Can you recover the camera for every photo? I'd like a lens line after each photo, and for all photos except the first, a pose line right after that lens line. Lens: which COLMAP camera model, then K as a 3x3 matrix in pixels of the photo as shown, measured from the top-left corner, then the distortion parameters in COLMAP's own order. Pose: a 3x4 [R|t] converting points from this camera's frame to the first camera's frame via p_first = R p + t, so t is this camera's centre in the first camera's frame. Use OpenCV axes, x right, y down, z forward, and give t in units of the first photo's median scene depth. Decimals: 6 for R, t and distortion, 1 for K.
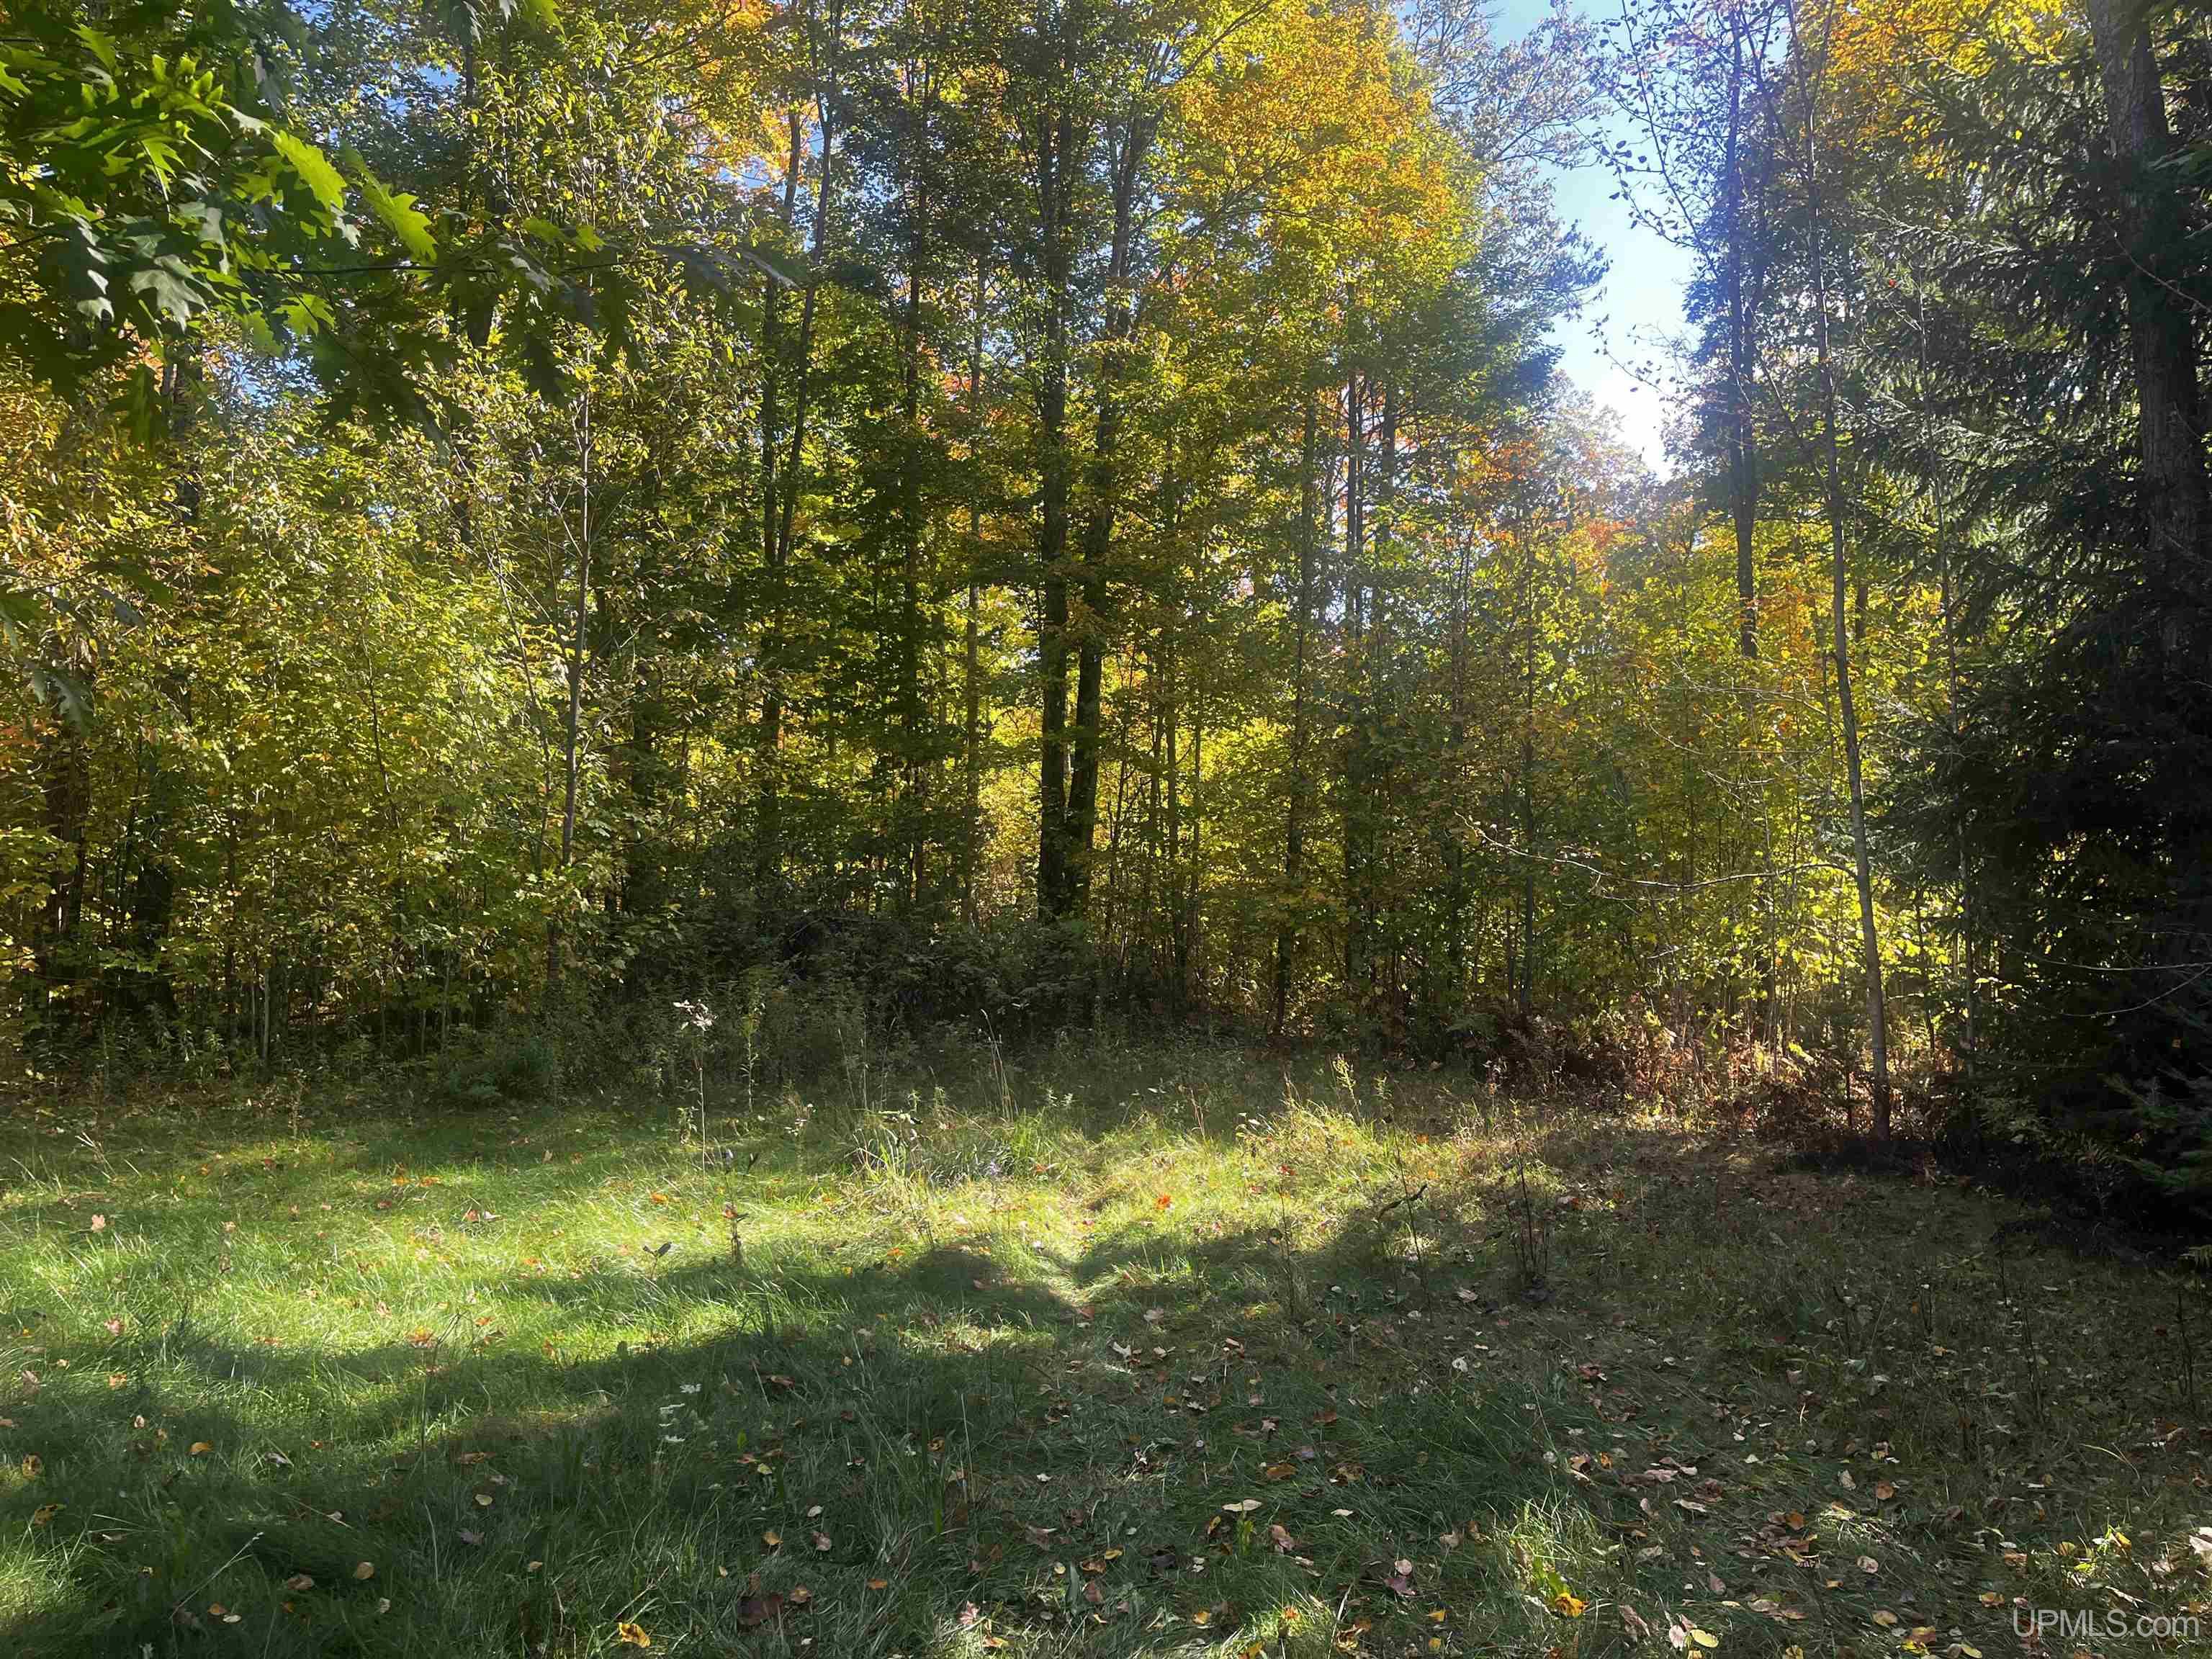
lens RADIAL K [[1651.9, 0, 1106.0], [0, 1651.9, 829.5], [0, 0, 1]] dist [0.086559, -0.116109]
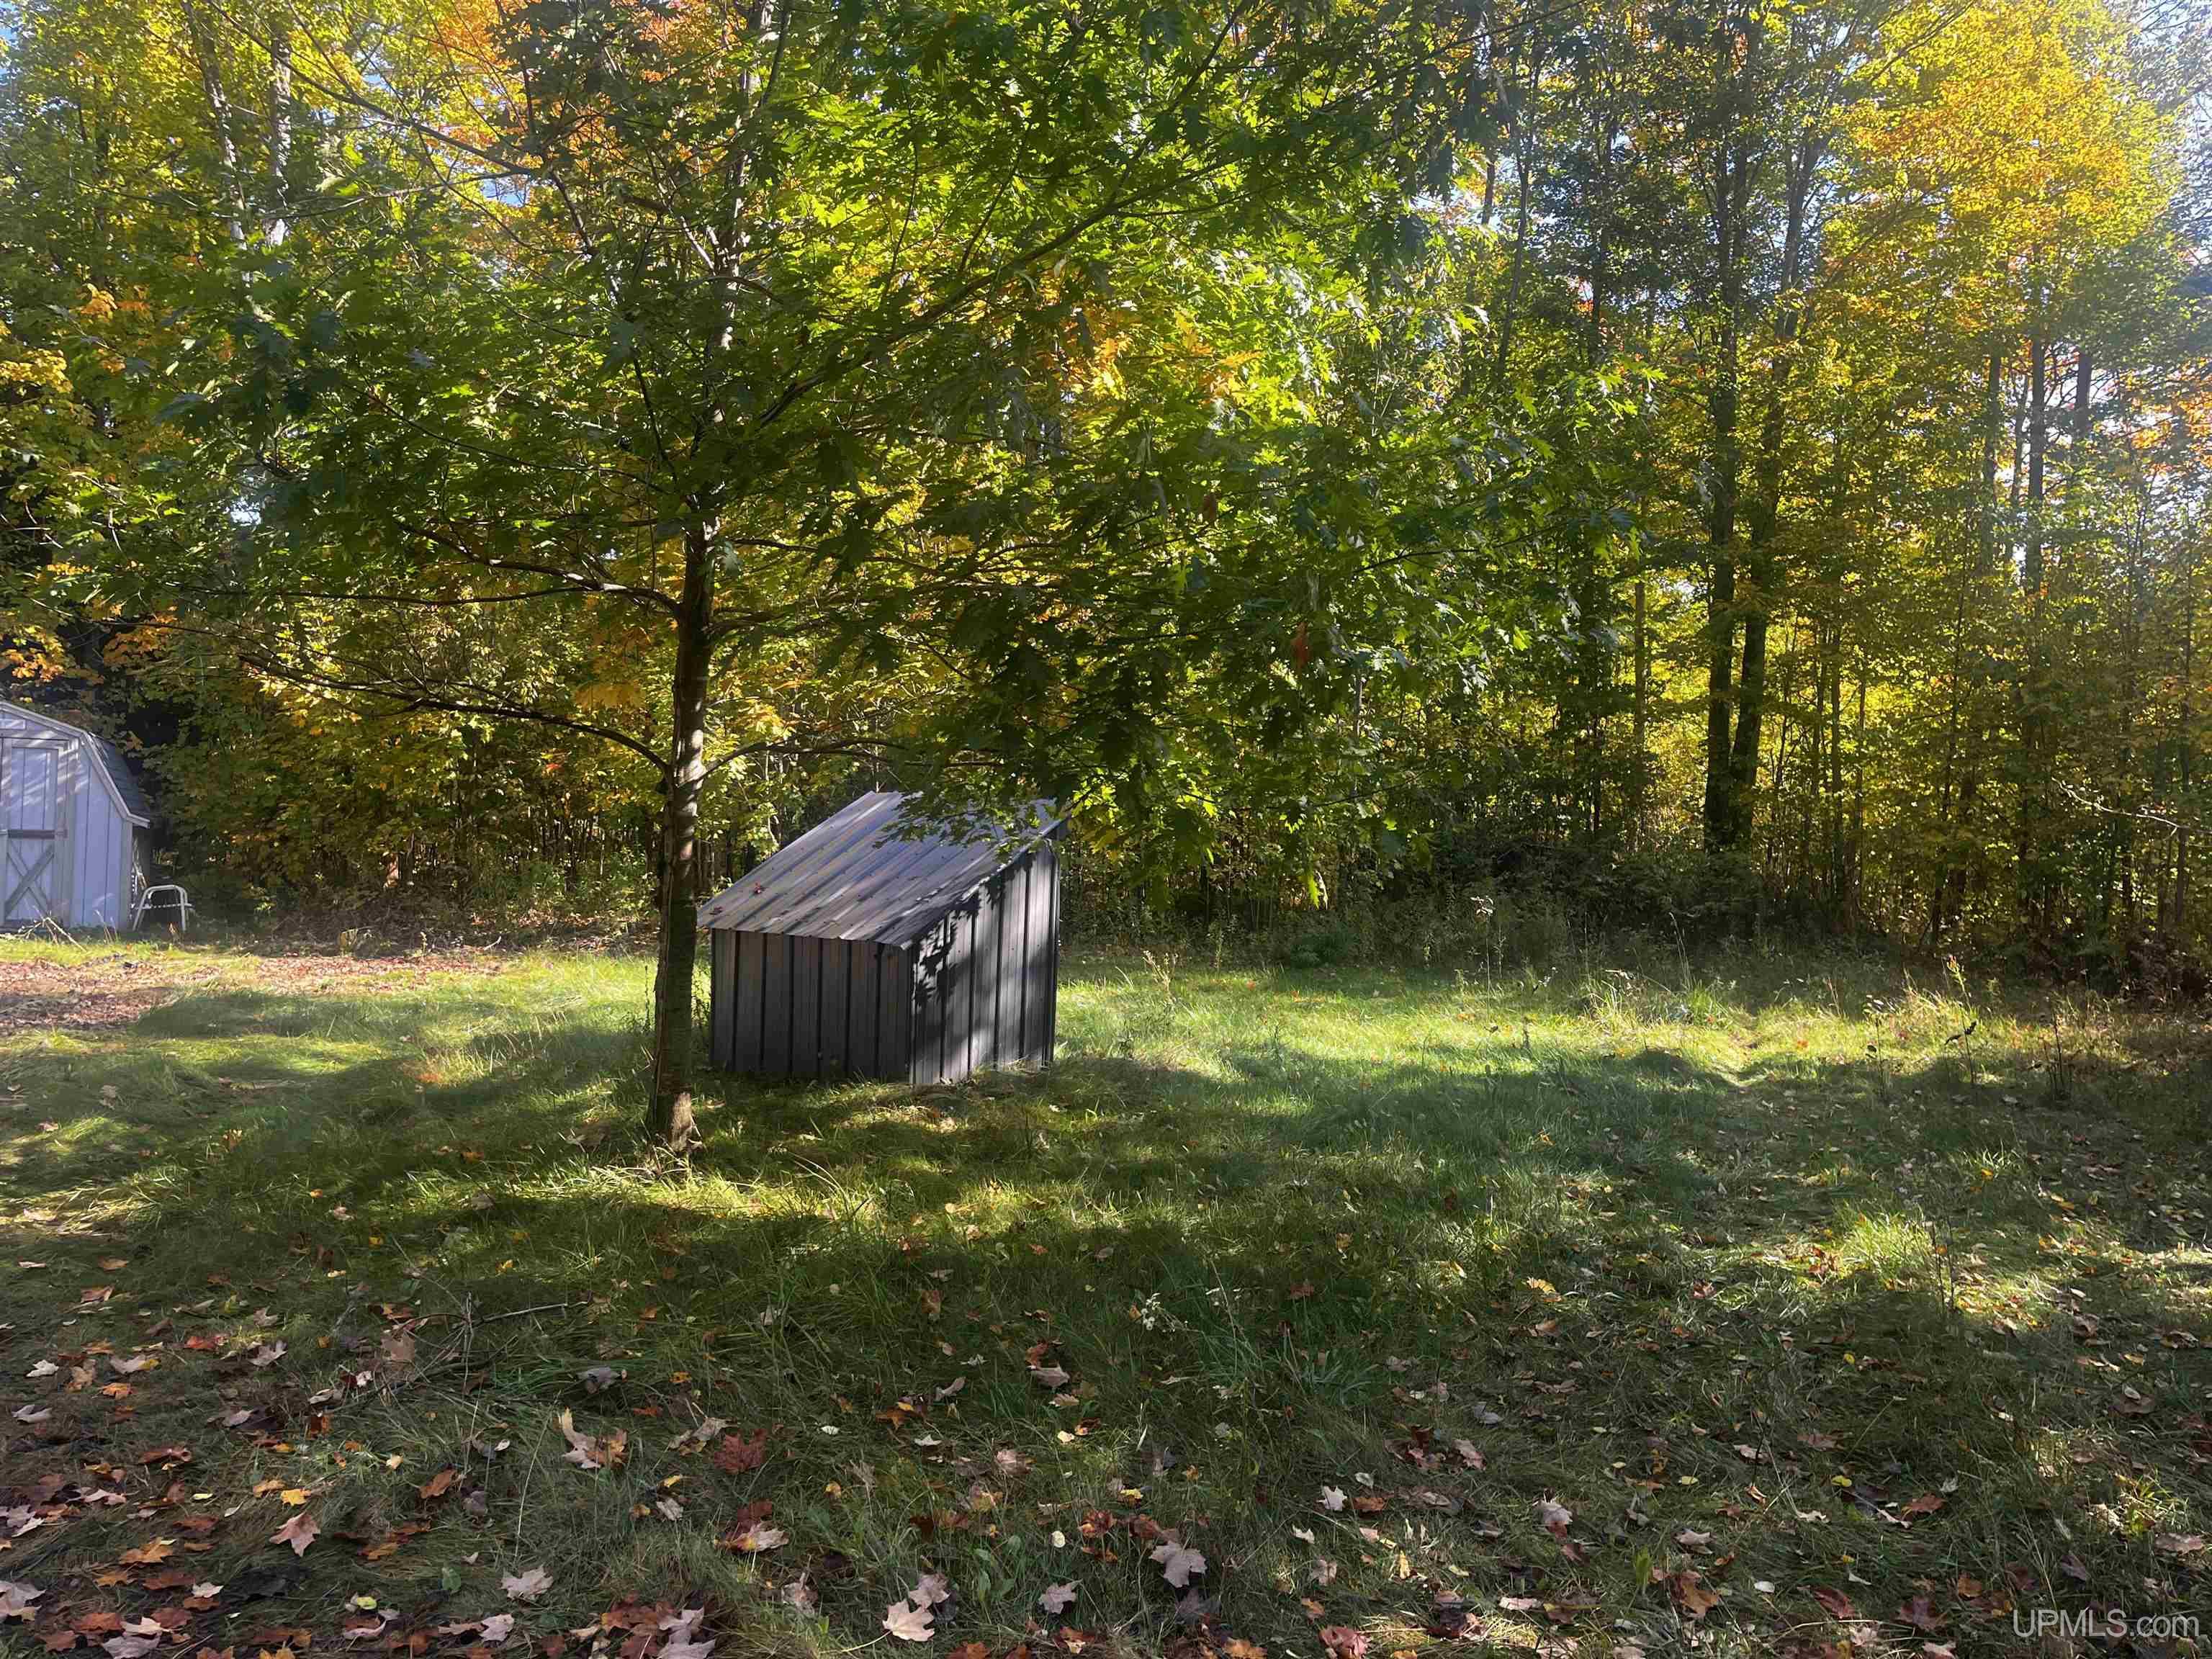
lens RADIAL K [[1651.9, 0, 1106.0], [0, 1651.9, 829.5], [0, 0, 1]] dist [0.086559, -0.116109]
pose [[0.928638, 0.013558, -0.370739, 0.003484], [0.003836, 0.998928, 0.046140, -0.017424], [0.370967, -0.044270, 0.927590, -0.269716]]
